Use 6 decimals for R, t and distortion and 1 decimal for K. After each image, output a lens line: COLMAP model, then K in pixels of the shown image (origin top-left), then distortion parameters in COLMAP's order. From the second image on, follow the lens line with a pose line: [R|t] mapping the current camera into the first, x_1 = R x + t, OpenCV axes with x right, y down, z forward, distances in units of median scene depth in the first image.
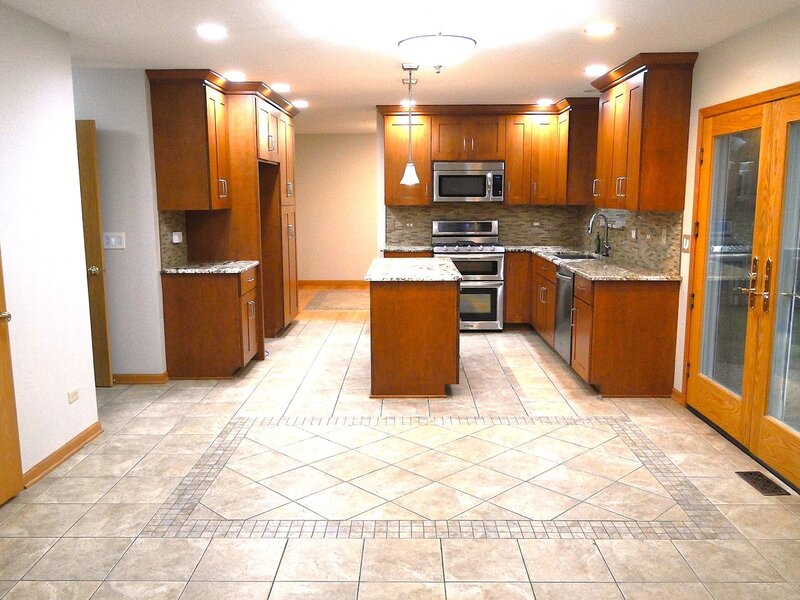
lens RADIAL K [[688.6, 0, 400.0], [0, 688.6, 300.0], [0, 0, 1]] dist [0.009148, -0.007437]
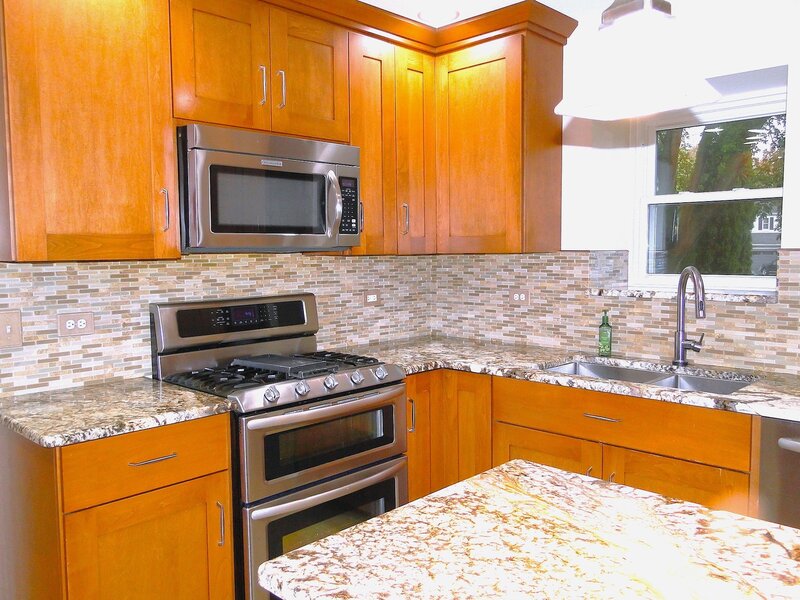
lens RADIAL K [[661.1, 0, 400.0], [0, 661.1, 300.0], [0, 0, 1]] dist [-0.003863, -0.002049]
pose [[0.682869, -0.059372, 0.728124, -0.116843], [0.119118, 0.992403, -0.030793, -0.106847], [-0.720764, 0.107760, 0.684753, 0.790323]]
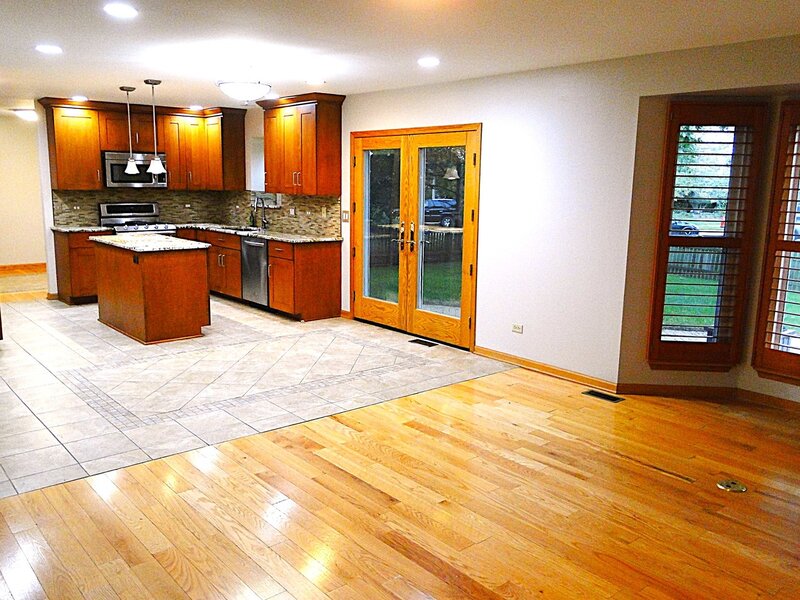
lens RADIAL K [[688.6, 0, 400.0], [0, 688.6, 300.0], [0, 0, 1]] dist [0.009148, -0.007437]
pose [[0.757060, -0.100158, 0.645622, -0.365910], [0.084241, 0.994895, 0.055561, 0.021962], [-0.647891, 0.012325, 0.761633, -0.191667]]
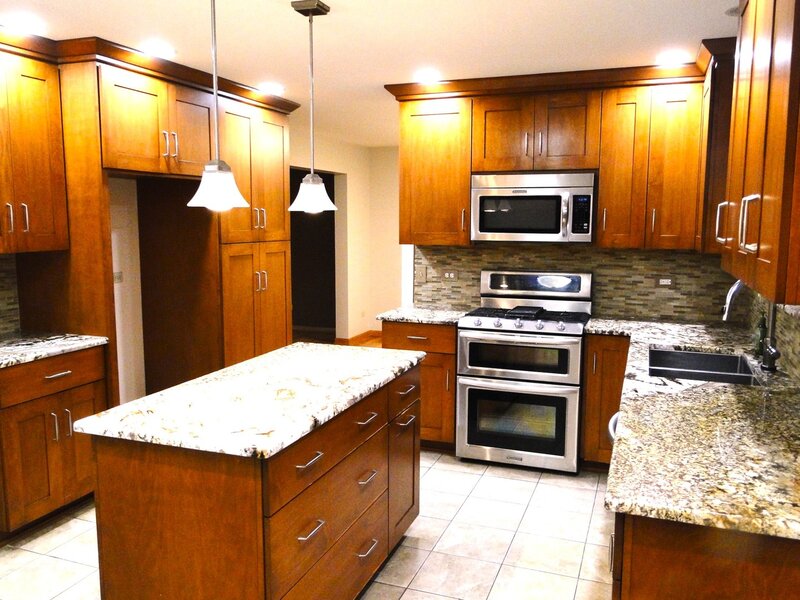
lens RADIAL K [[661.1, 0, 400.0], [0, 661.1, 300.0], [0, 0, 1]] dist [-0.003863, -0.002049]
pose [[0.939555, 0.048287, -0.338977, 0.203155], [-0.058610, 0.998075, -0.020274, -0.082057], [0.337345, 0.038916, 0.940576, 0.478720]]
